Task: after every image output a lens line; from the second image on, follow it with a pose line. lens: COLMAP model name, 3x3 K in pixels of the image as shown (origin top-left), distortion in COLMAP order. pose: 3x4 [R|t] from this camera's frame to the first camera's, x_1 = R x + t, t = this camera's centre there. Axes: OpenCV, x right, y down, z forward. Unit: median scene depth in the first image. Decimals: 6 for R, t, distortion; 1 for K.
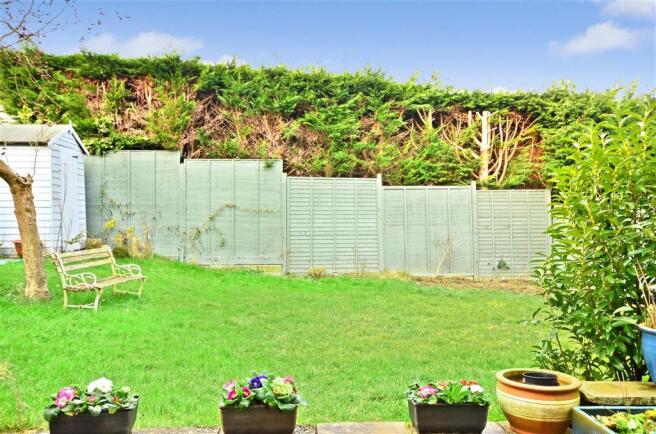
lens RADIAL K [[575.4, 0, 329.7], [0, 575.4, 213.7], [0, 0, 1]] dist [0.016936, 0.004834]
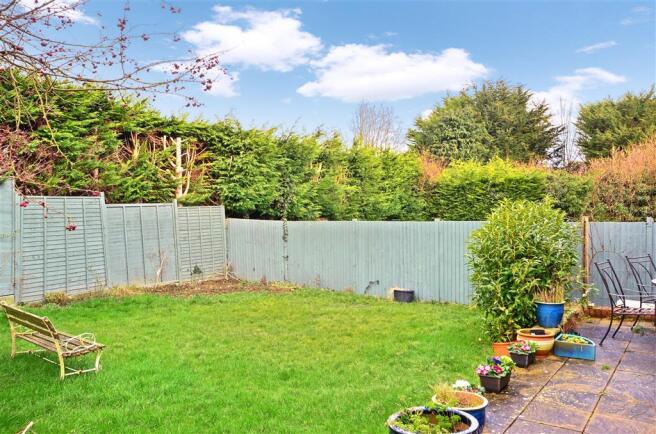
lens RADIAL K [[575.4, 0, 328.0], [0, 575.4, 218.7], [0, 0, 1]] dist [0.016936, 0.004834]
pose [[0.582377, -0.026477, 0.812487, -0.504314], [-0.008369, 0.999221, 0.038561, -0.064518], [-0.812876, -0.029257, 0.581702, 0.086949]]
